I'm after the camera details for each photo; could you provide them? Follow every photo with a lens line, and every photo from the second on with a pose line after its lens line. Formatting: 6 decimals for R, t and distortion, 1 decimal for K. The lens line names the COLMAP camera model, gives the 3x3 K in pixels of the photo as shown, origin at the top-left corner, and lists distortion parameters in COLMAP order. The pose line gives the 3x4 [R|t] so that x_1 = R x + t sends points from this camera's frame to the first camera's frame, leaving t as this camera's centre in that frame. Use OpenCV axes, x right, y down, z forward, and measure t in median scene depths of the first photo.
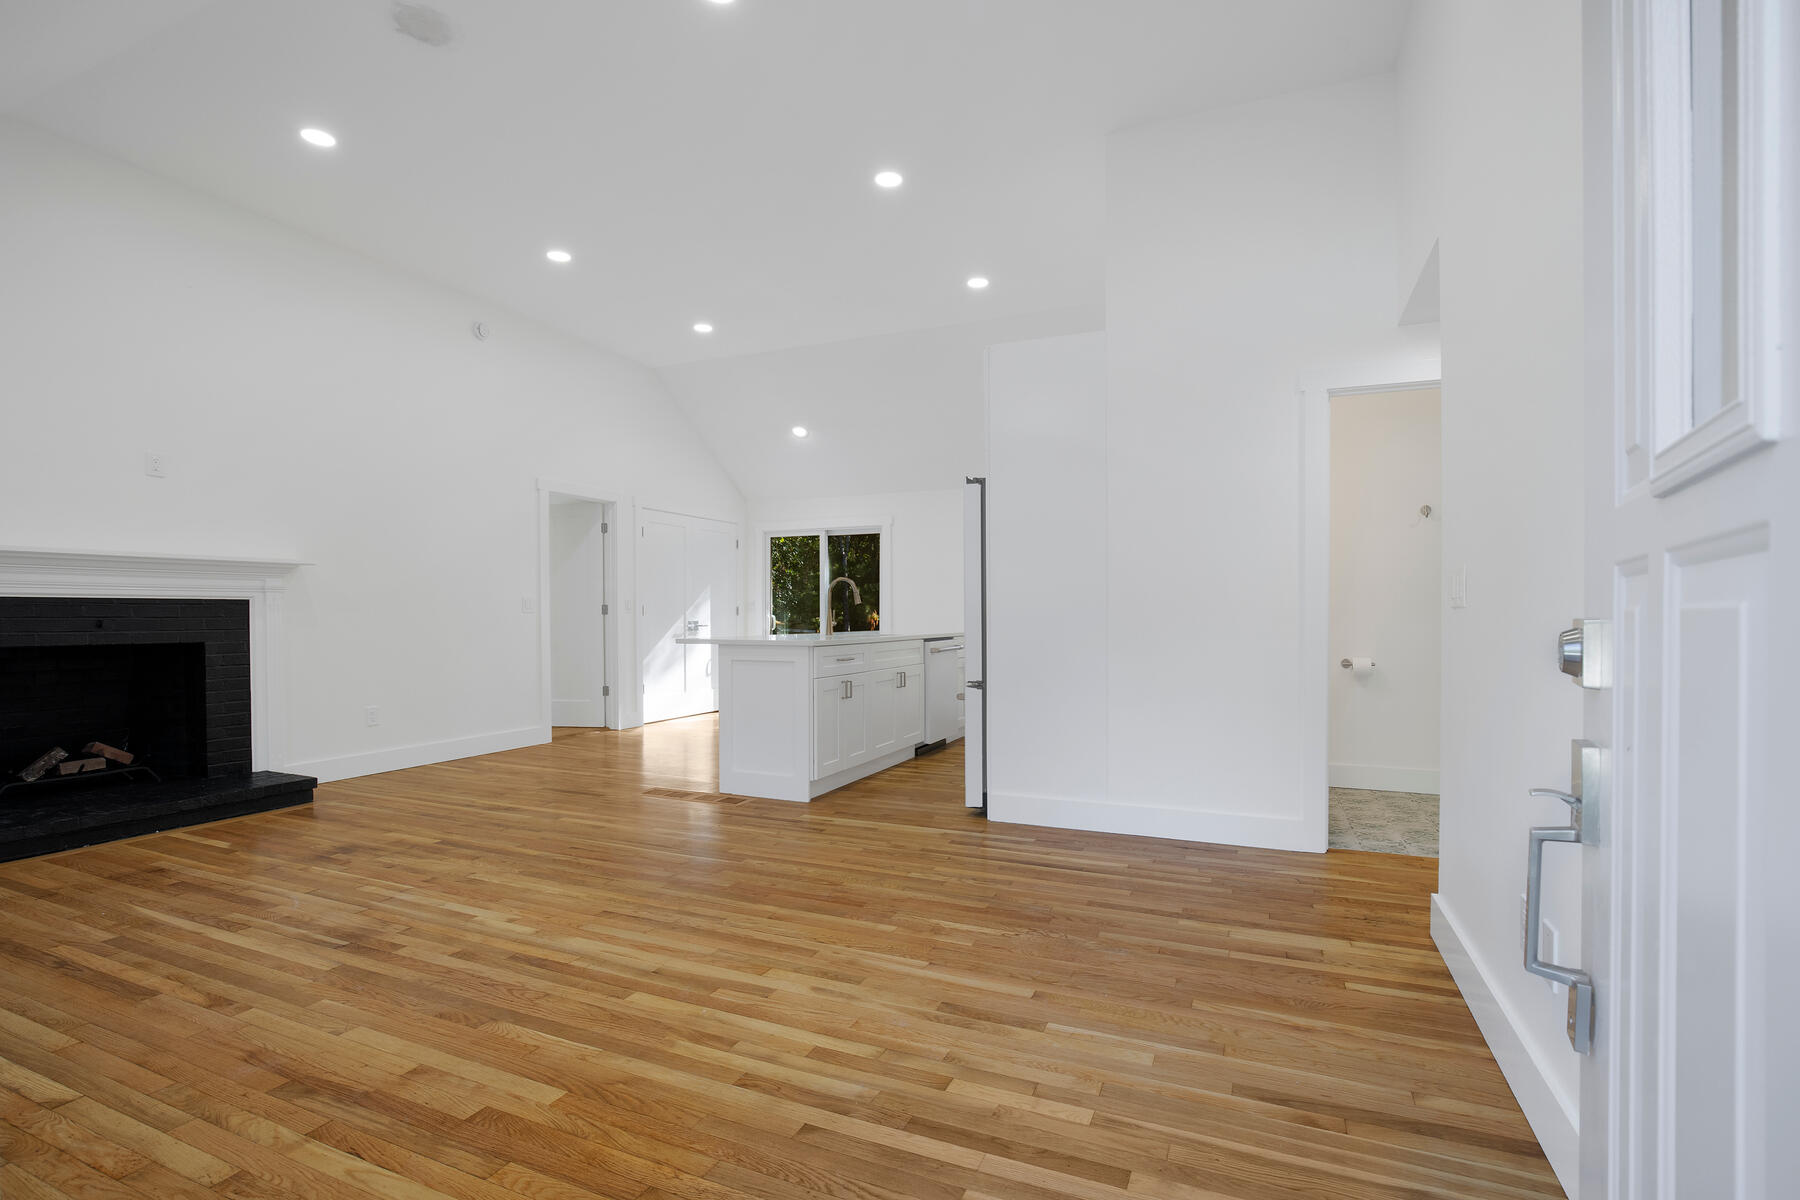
lens RADIAL K [[834.0, 0, 922.6], [0, 834.0, 626.6], [0, 0, 1]] dist [-0.020020, 0.005654]
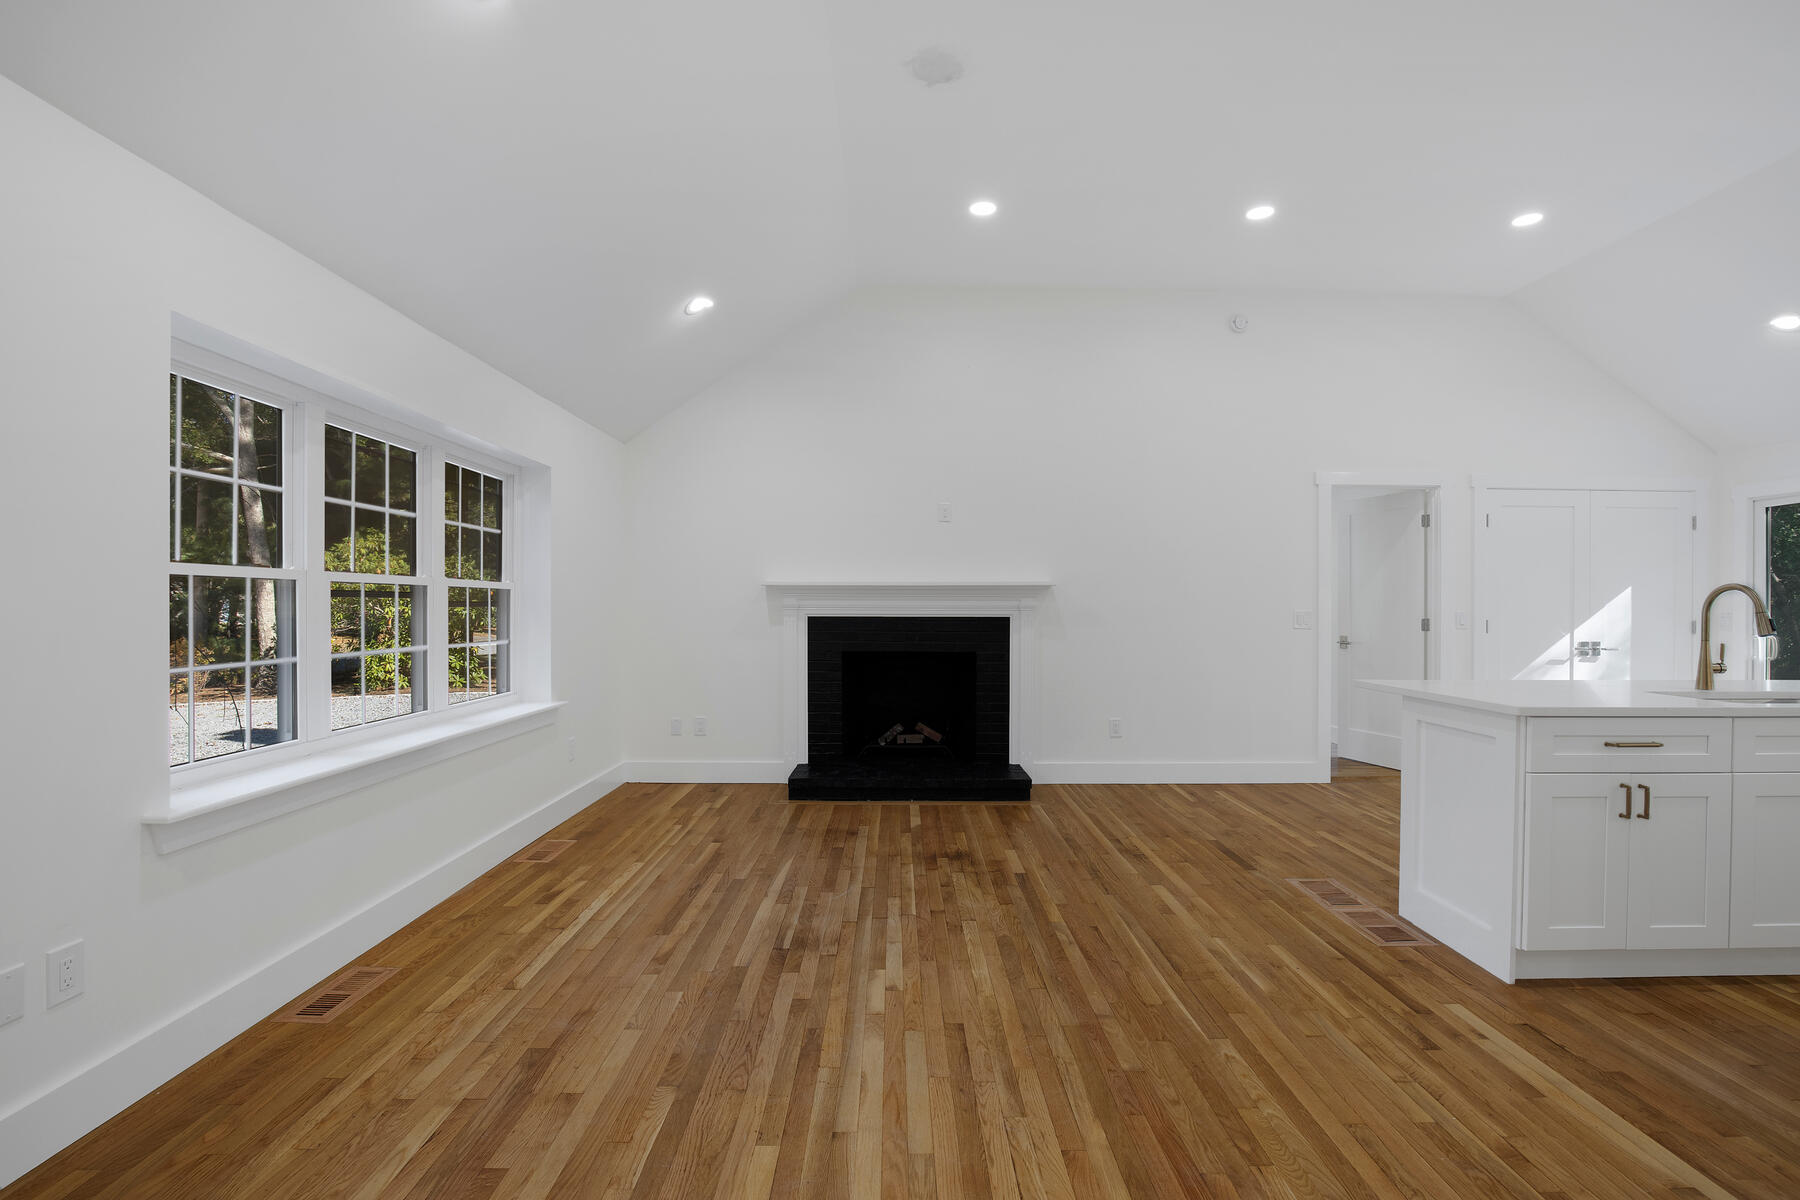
lens RADIAL K [[834.9, 0, 907.2], [0, 834.9, 607.6], [0, 0, 1]] dist [-0.029974, 0.005147]
pose [[0.399527, 0.007783, -0.916689, 0.261650], [-0.019787, 0.999804, -0.000136, -0.051935], [0.916508, 0.018192, 0.399602, 0.467309]]
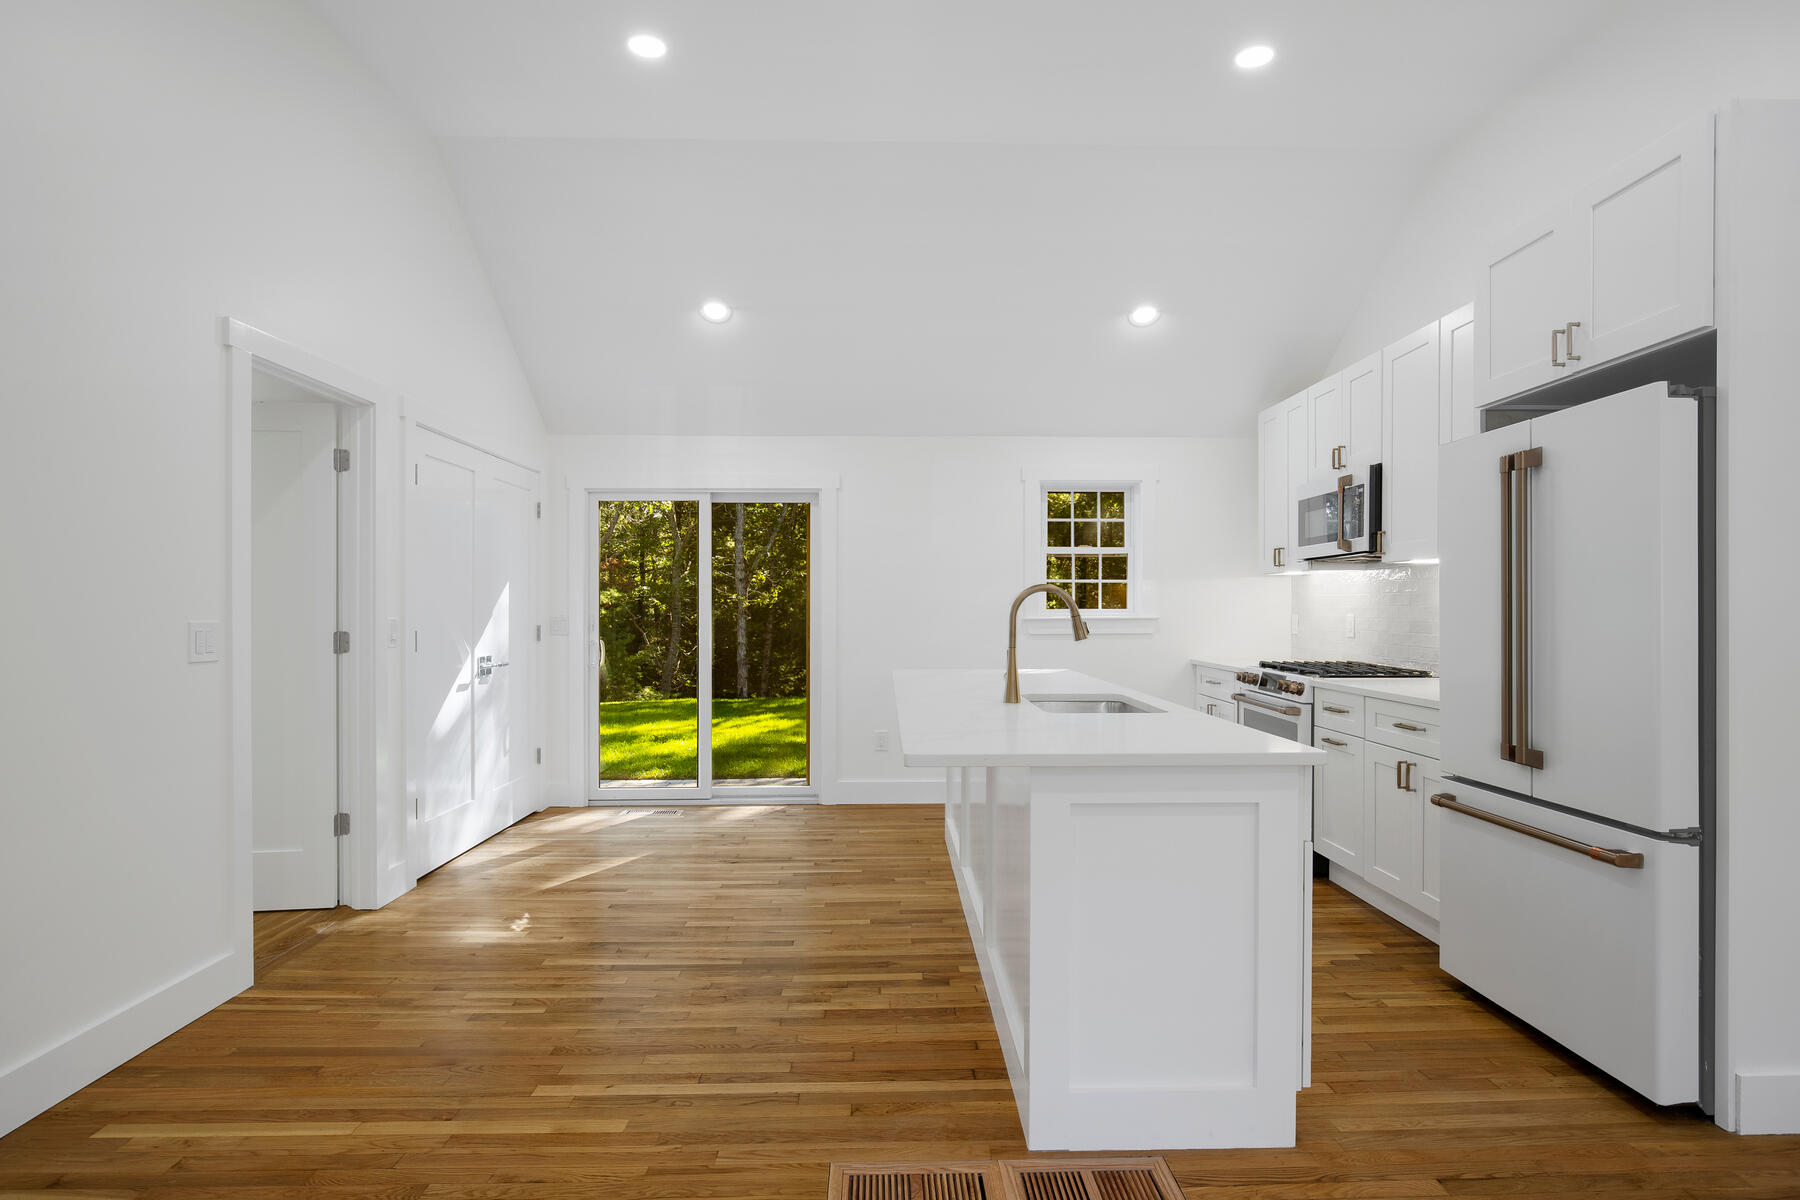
lens RADIAL K [[950.4, 0, 905.7], [0, 950.4, 613.1], [0, 0, 1]] dist [-0.018356, 0.000862]
pose [[0.910727, 0.000140, 0.413010, -0.609694], [0.004981, 0.999923, -0.011323, -0.055896], [-0.412980, 0.012370, 0.910656, 0.798669]]
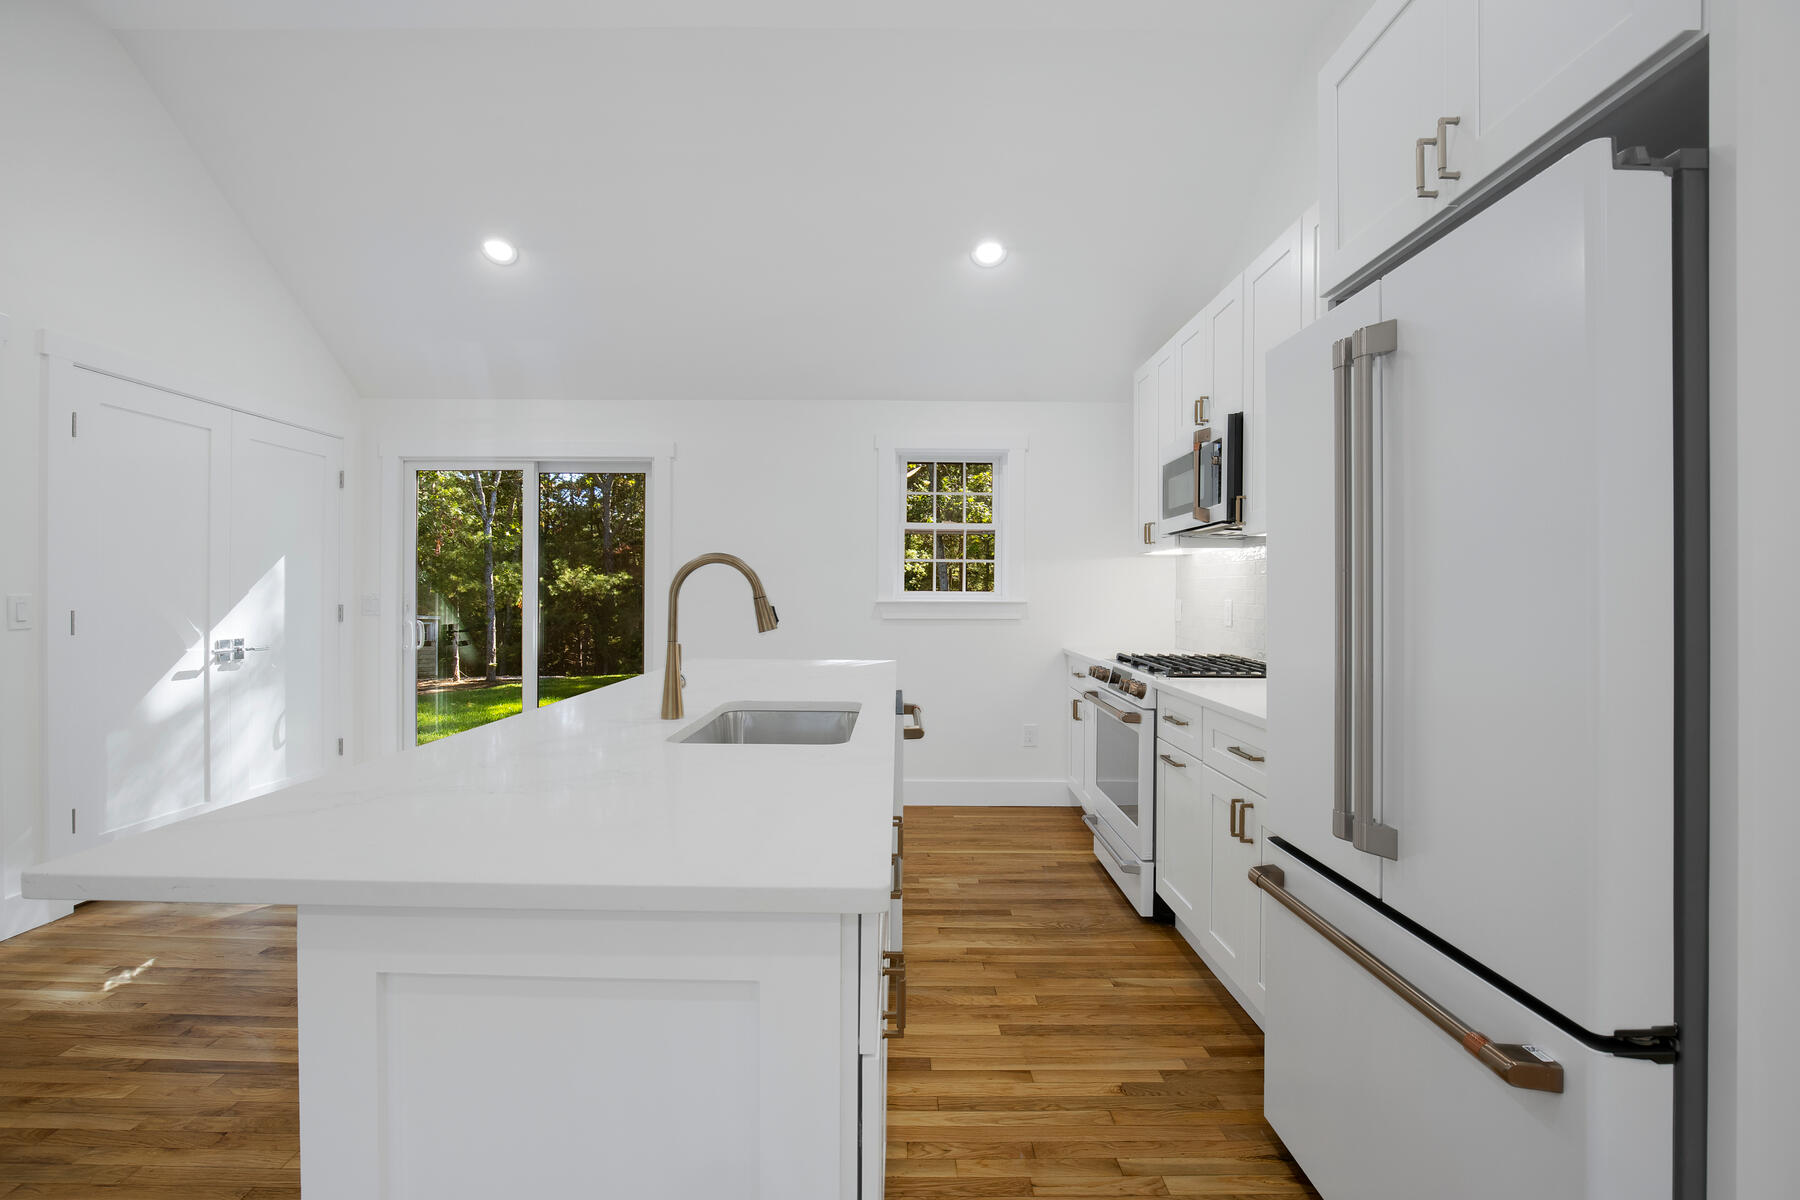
lens RADIAL K [[829.8, 0, 901.2], [0, 829.8, 589.1], [0, 0, 1]] dist [-0.033362, 0.005223]
pose [[0.920581, 0.009858, 0.390428, -0.243239], [-0.002385, 0.999805, -0.019621, -0.057658], [-0.390545, 0.017132, 0.920424, 0.987614]]
